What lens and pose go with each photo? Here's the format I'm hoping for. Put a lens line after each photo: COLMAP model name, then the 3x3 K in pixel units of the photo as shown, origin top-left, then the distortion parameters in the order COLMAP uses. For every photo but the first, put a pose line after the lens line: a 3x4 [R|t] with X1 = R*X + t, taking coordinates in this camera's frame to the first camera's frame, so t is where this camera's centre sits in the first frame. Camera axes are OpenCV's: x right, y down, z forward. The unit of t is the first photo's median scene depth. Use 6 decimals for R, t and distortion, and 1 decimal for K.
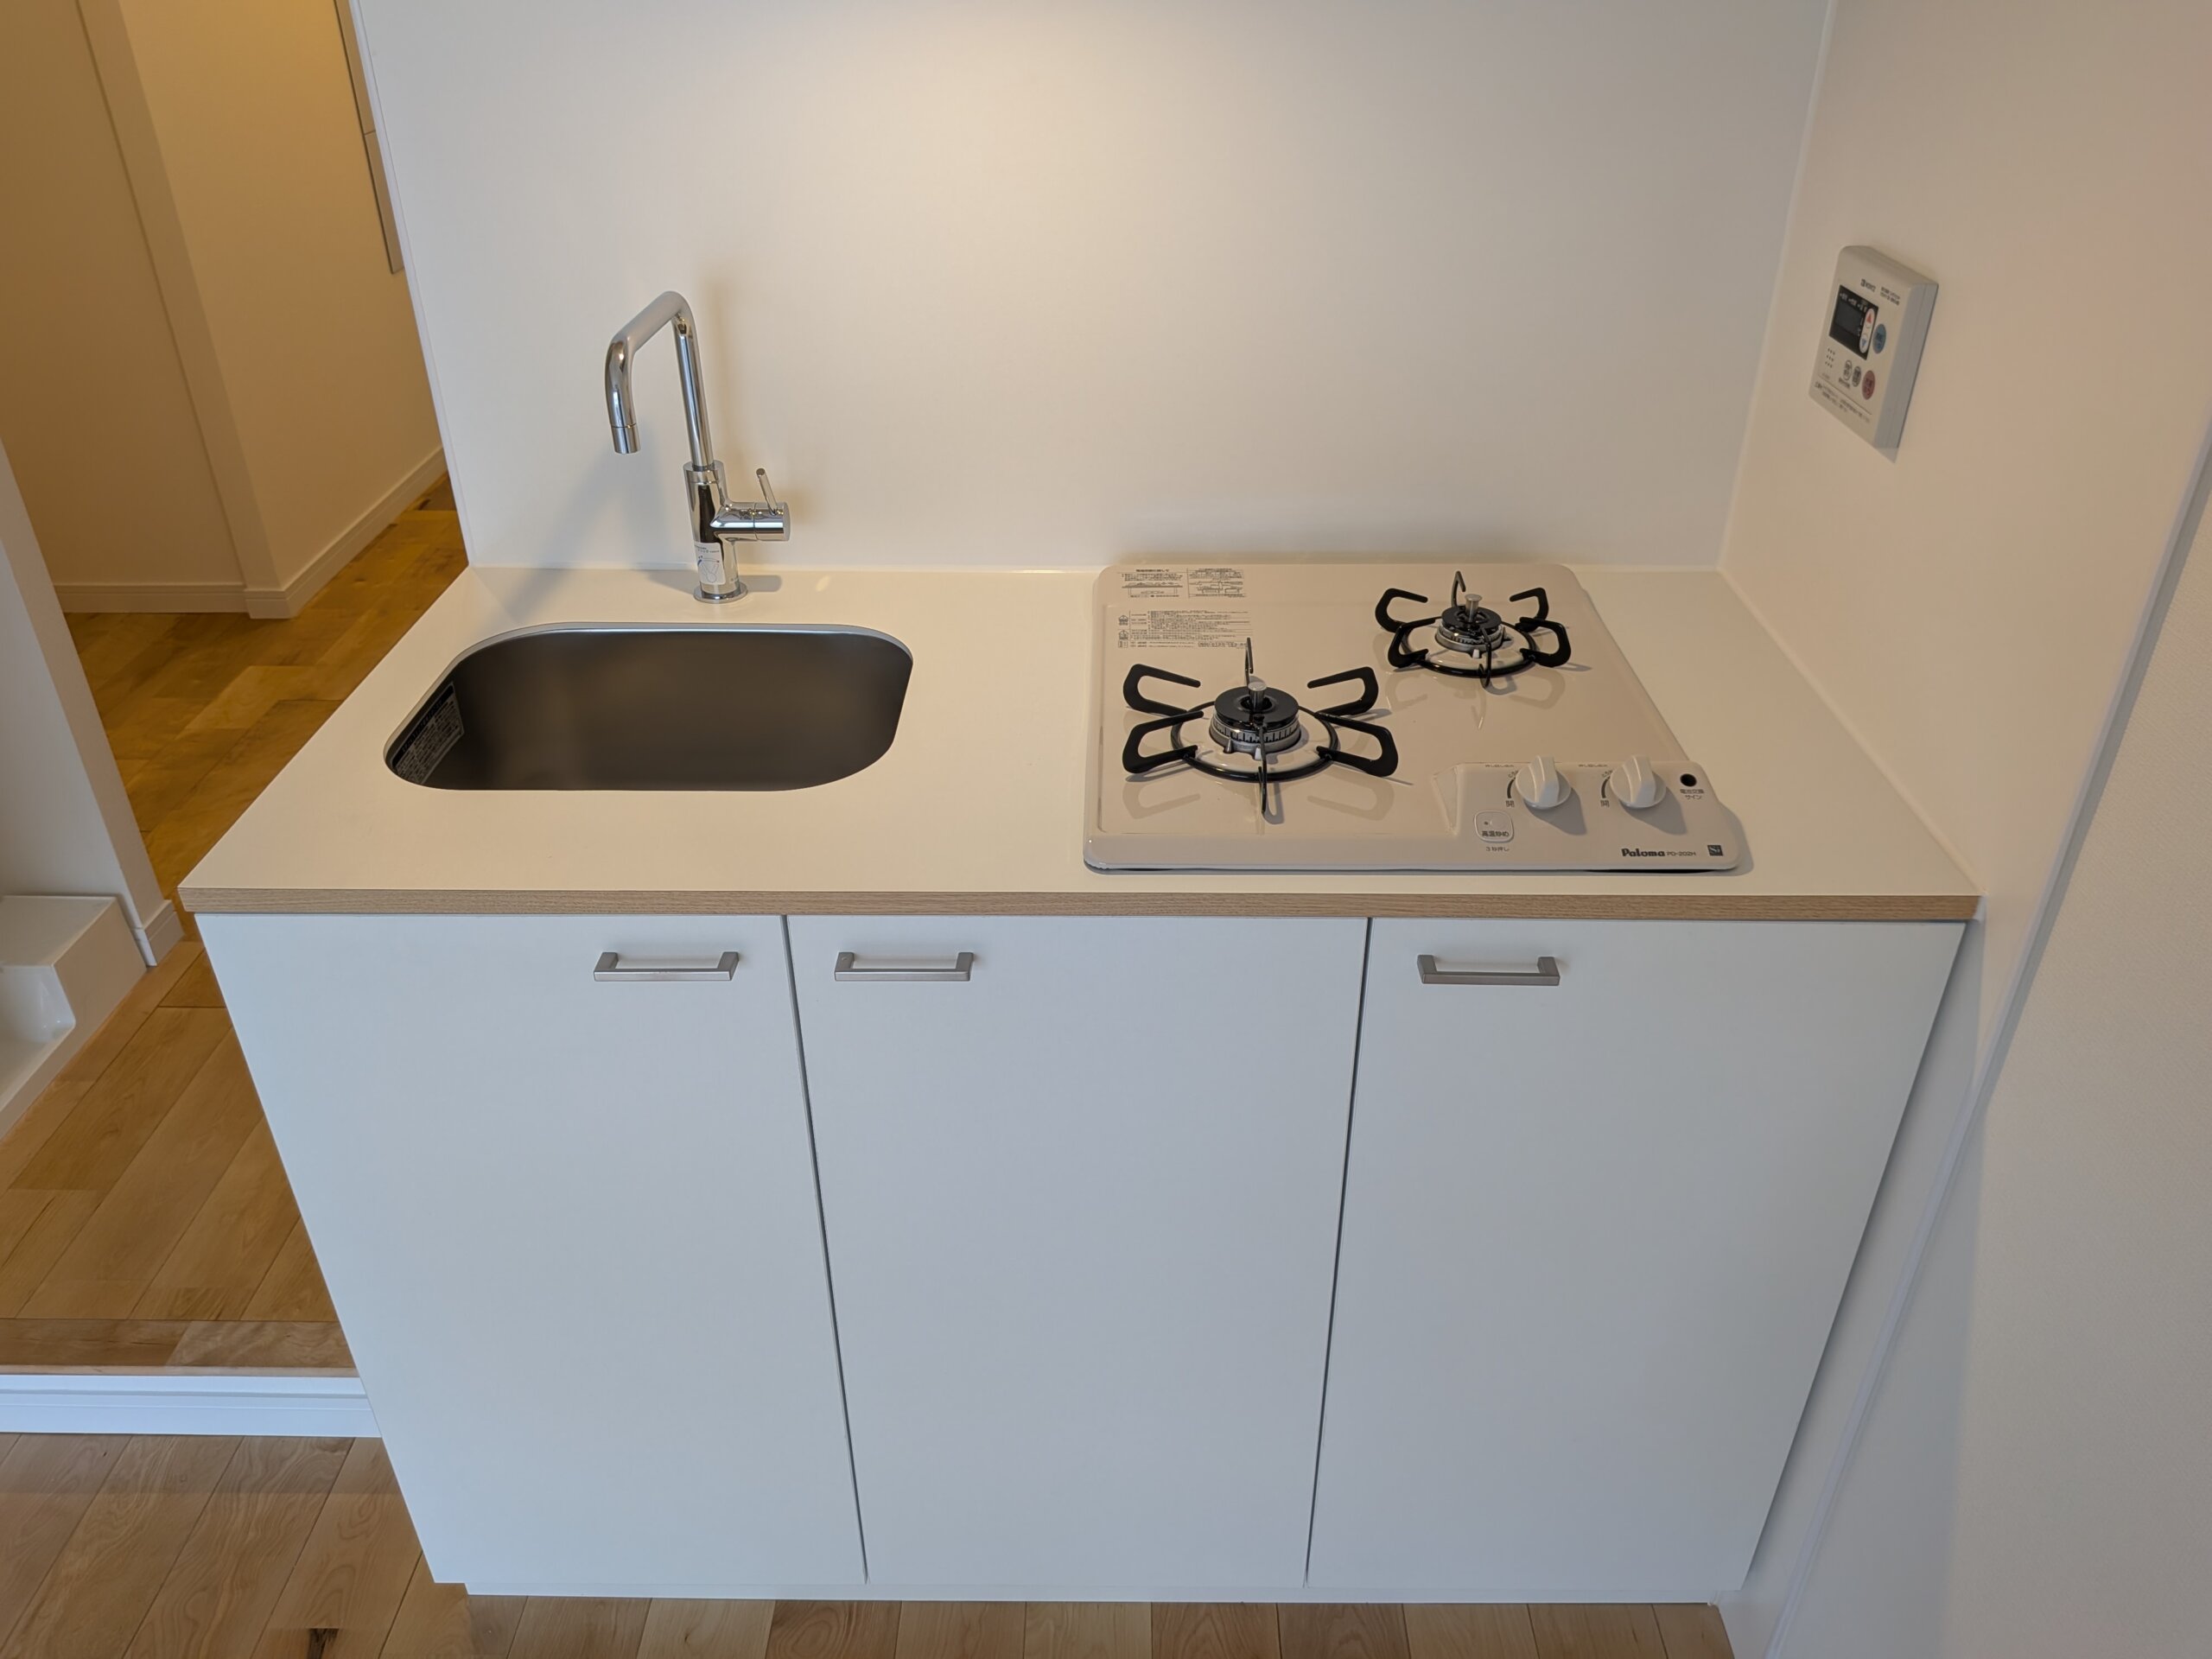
lens RADIAL K [[1593.3, 0, 1107.0], [0, 1593.3, 828.1], [0, 0, 1]] dist [0.003747, 0.000376]
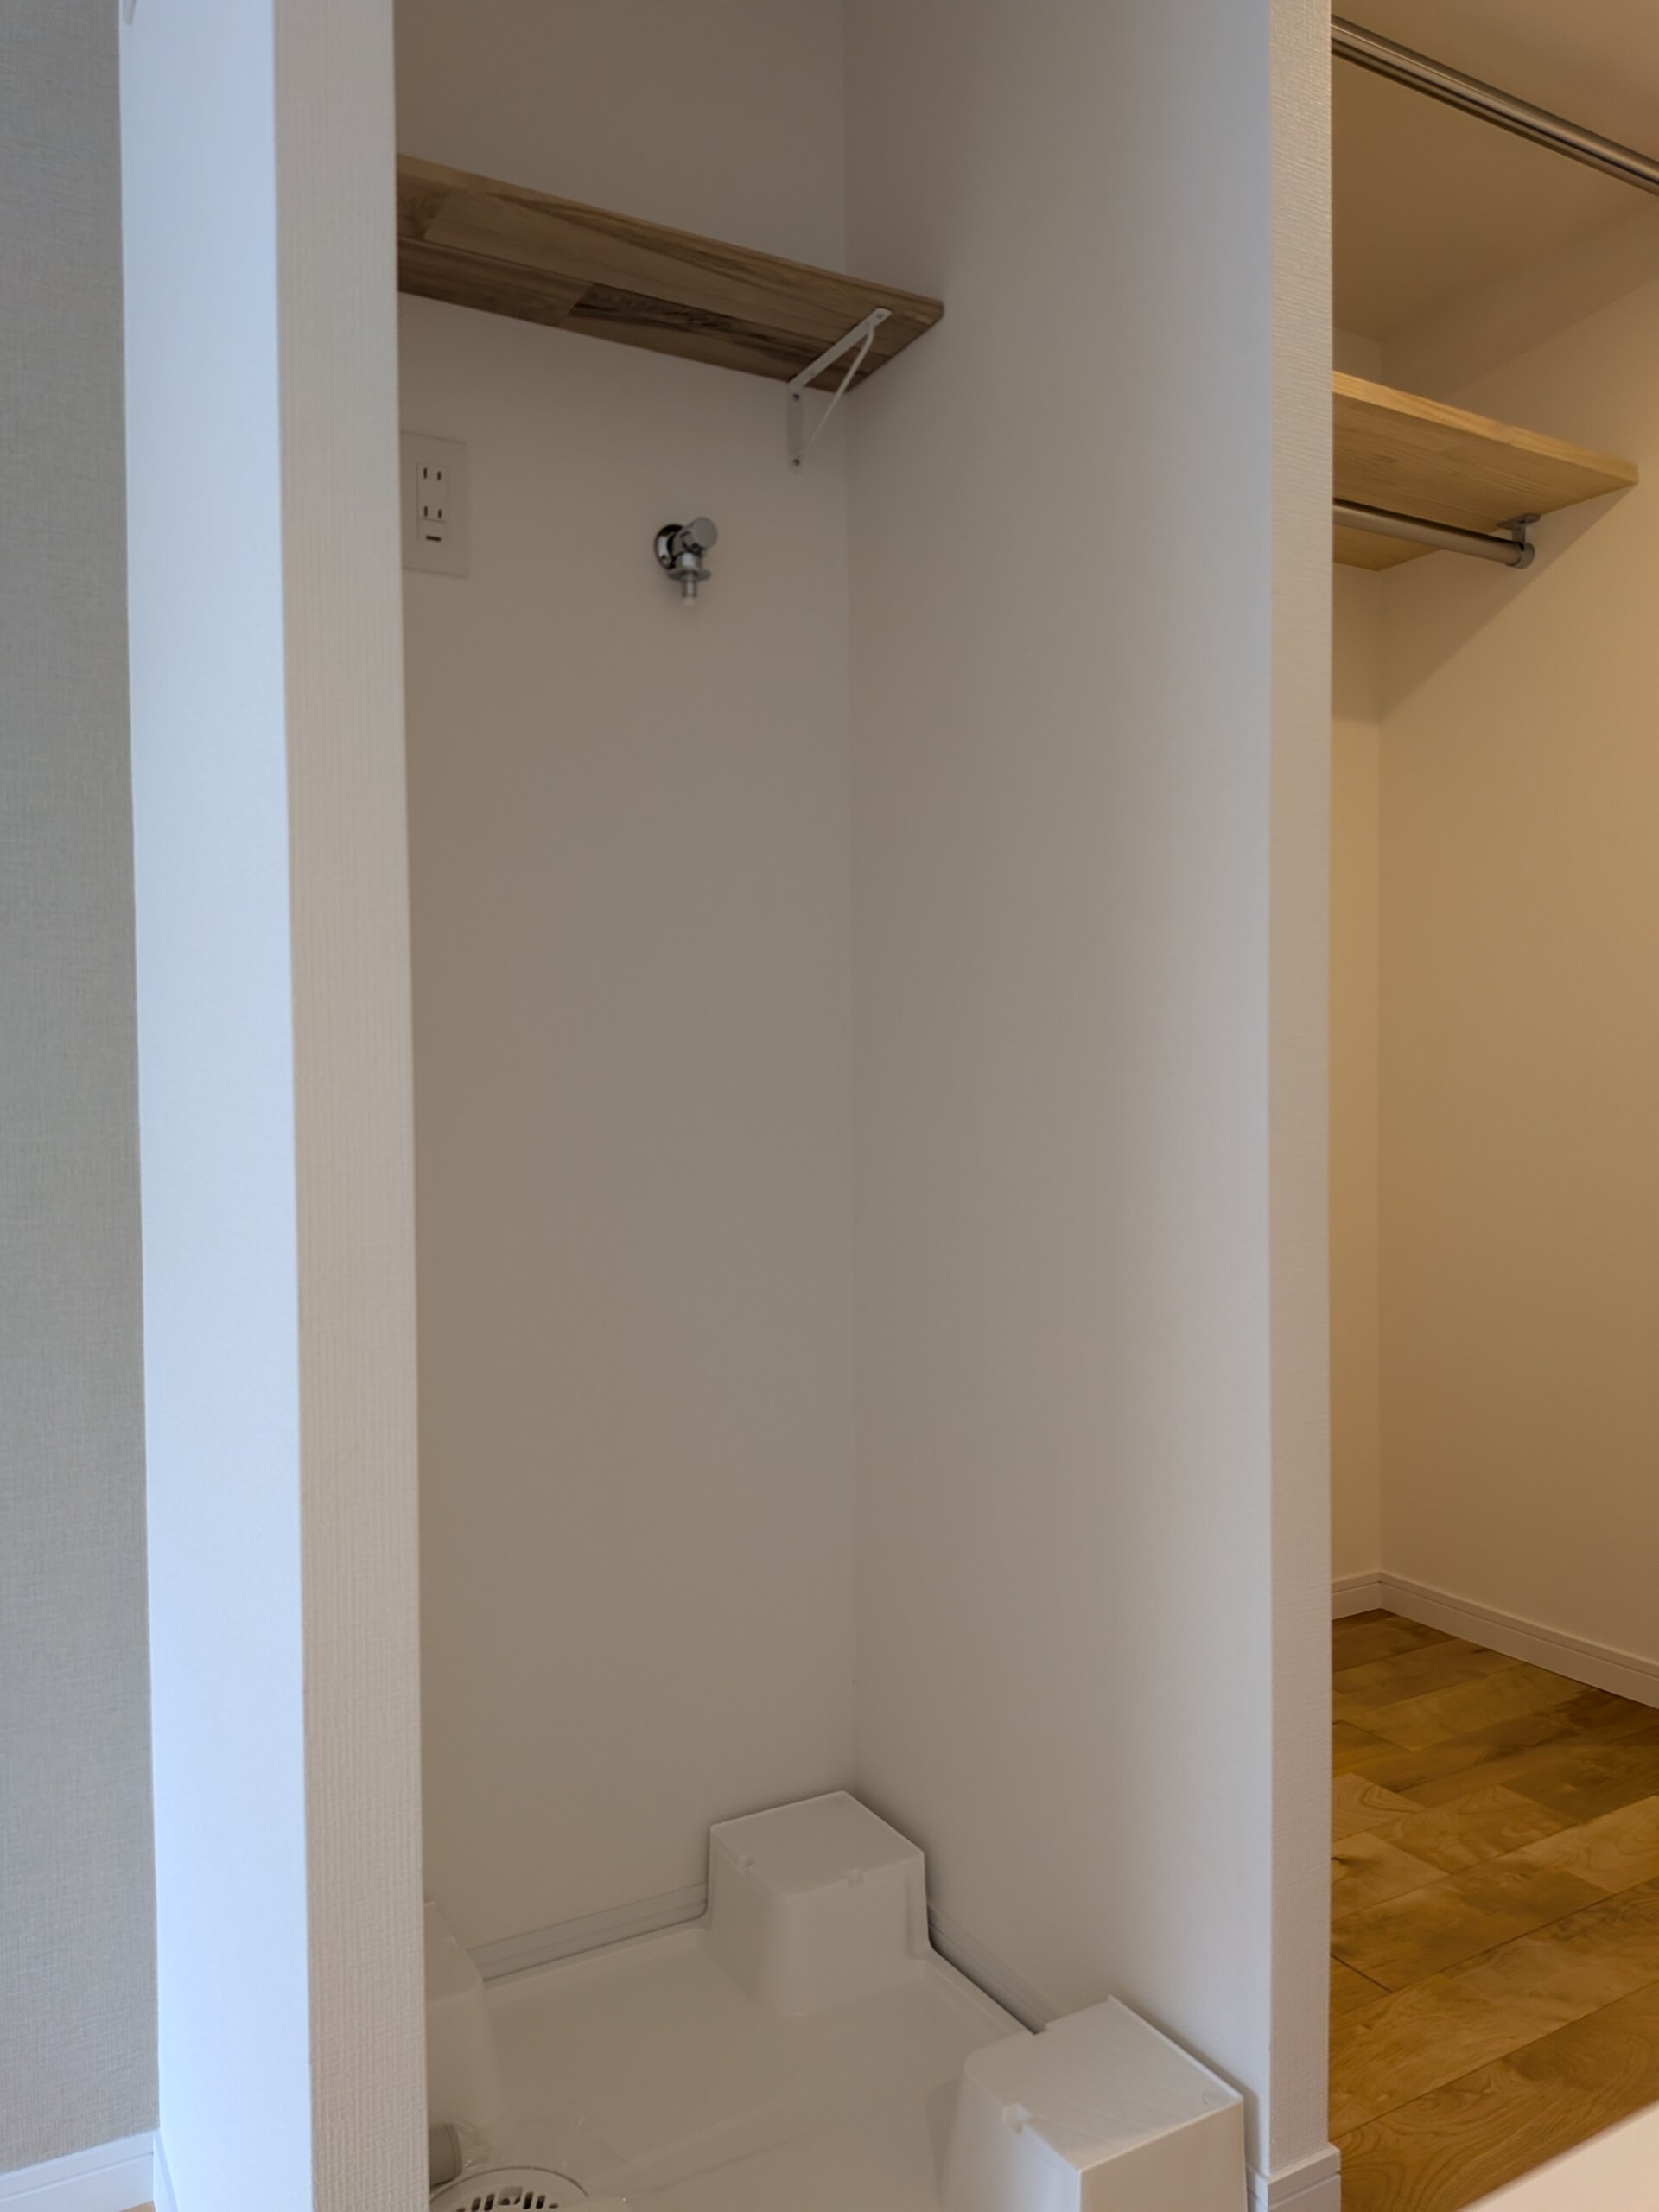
lens RADIAL K [[1593.3, 0, 832.9], [0, 1593.3, 1100.9], [0, 0, 1]] dist [0.003747, 0.000376]
pose [[0.502480, 0.010761, -0.864522, -0.167675], [-0.442580, 0.862182, -0.246506, -0.042100], [0.742722, 0.506485, 0.437991, 0.365792]]
